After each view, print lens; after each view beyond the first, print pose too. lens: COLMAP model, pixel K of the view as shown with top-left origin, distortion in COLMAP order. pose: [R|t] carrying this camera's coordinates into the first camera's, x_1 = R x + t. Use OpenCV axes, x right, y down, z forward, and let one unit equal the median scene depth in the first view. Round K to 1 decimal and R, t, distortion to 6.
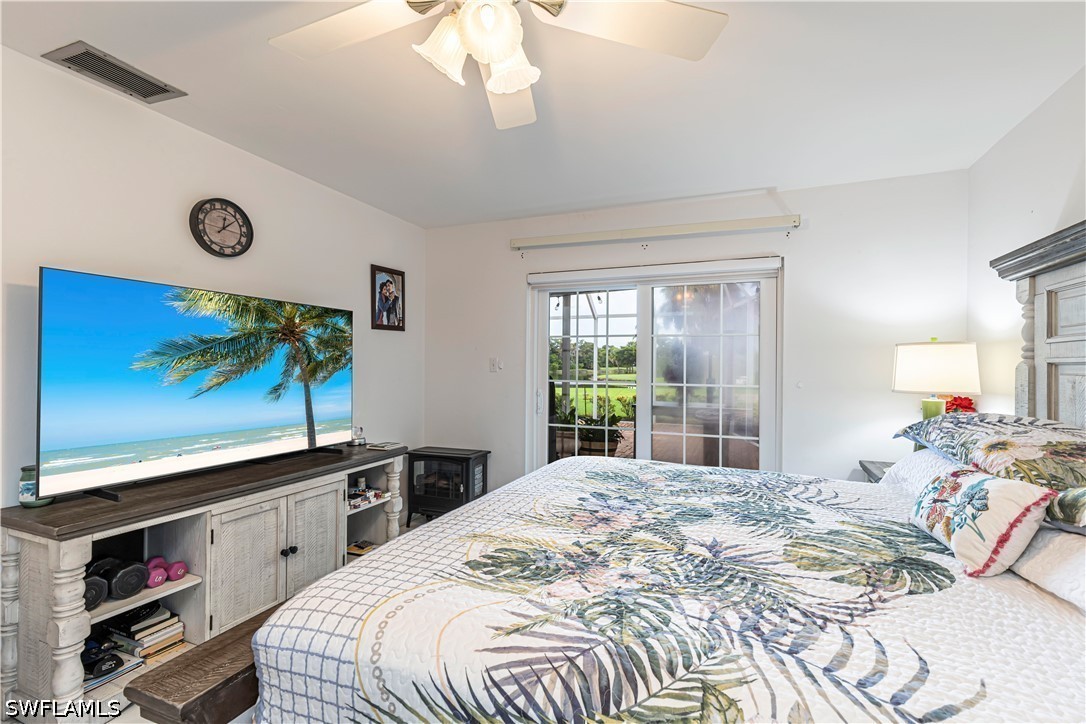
lens RADIAL K [[485.6, 0, 550.7], [0, 485.6, 360.3], [0, 0, 1]] dist [0.012510, -0.004308]
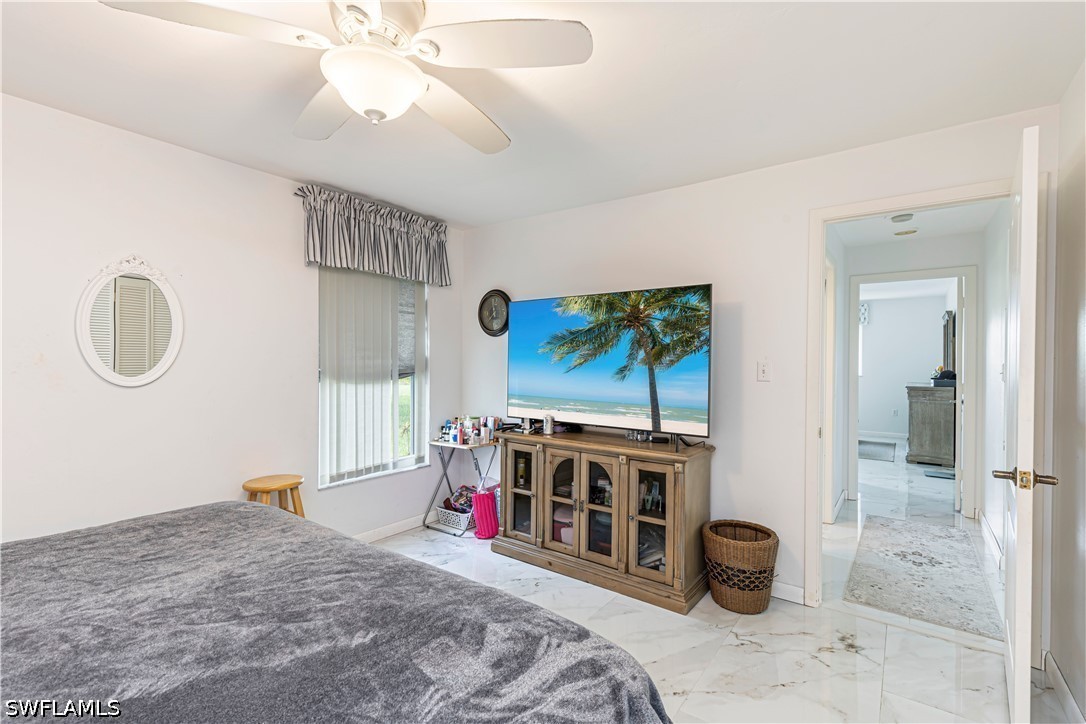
lens RADIAL K [[485.6, 0, 542.2], [0, 485.6, 370.1], [0, 0, 1]] dist [0.012510, -0.004308]
pose [[-0.246165, 0.003633, -0.969221, 0.610356], [-0.000458, 0.999992, 0.003865, 0.057480], [0.969228, 0.001395, -0.246161, 1.157485]]
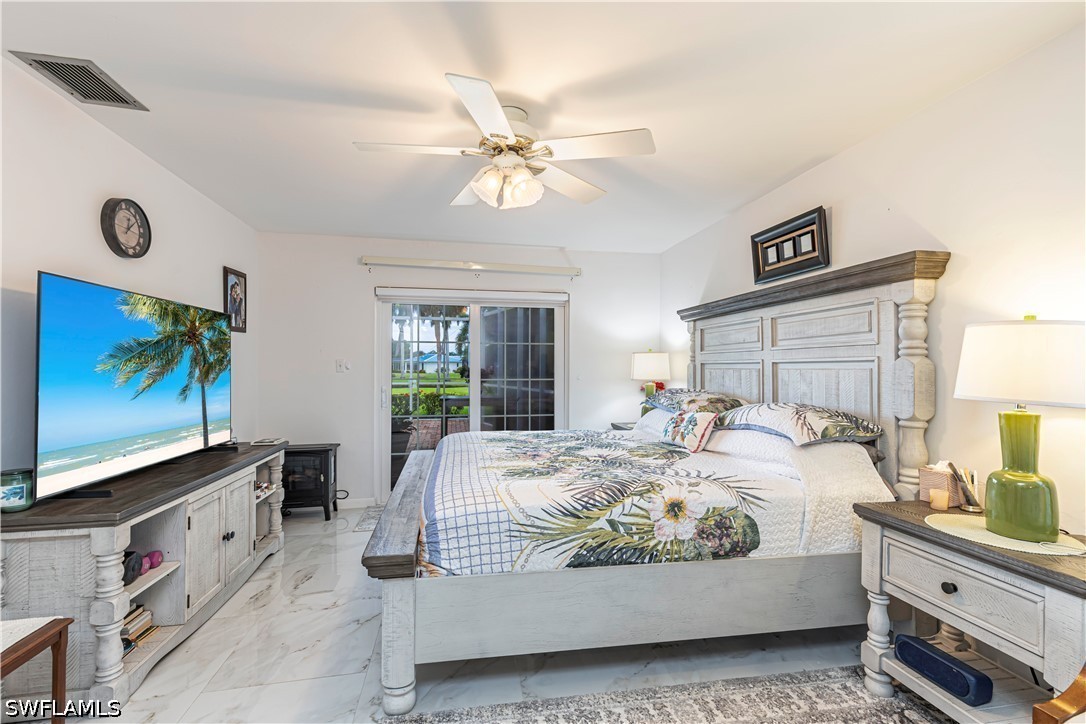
lens RADIAL K [[485.6, 0, 552.3], [0, 485.6, 357.1], [0, 0, 1]] dist [0.012510, -0.004308]
pose [[0.838353, 0.004664, 0.545108, -0.499959], [-0.000941, 0.999974, -0.007108, -0.004548], [-0.545127, 0.005446, 0.838336, -0.304522]]
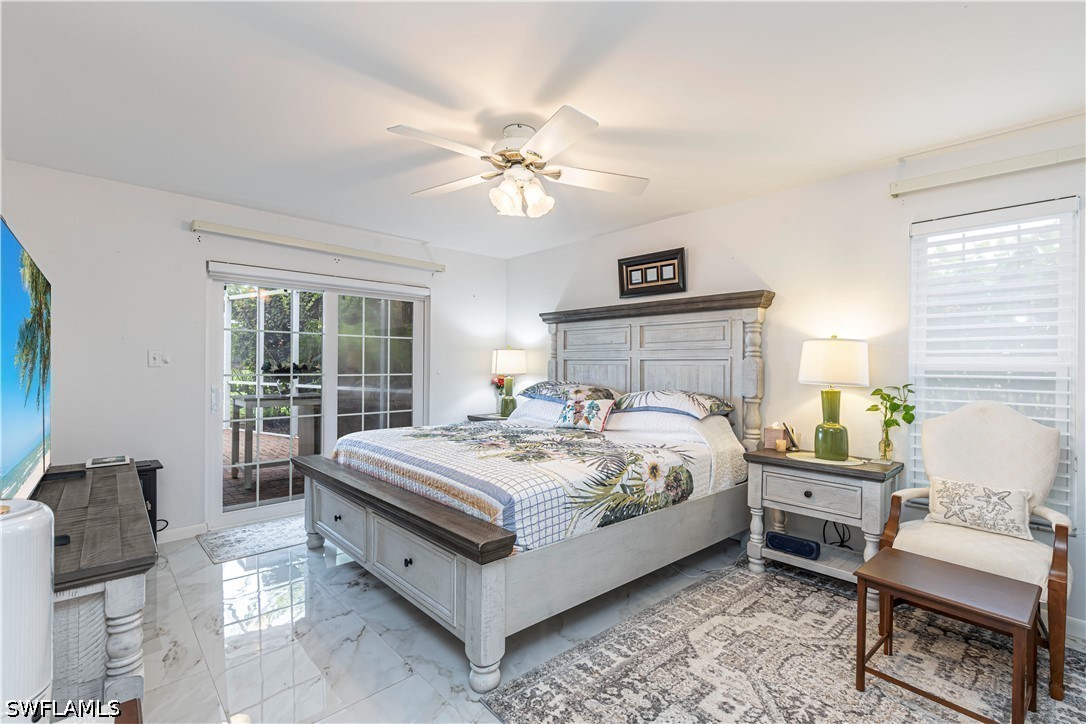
lens RADIAL K [[485.6, 0, 552.3], [0, 485.6, 355.5], [0, 0, 1]] dist [0.012510, -0.004308]
pose [[0.419038, 0.010225, 0.907911, -0.946744], [-0.013912, 0.999892, -0.004840, -0.002597], [-0.907862, -0.010603, 0.419134, 0.019696]]
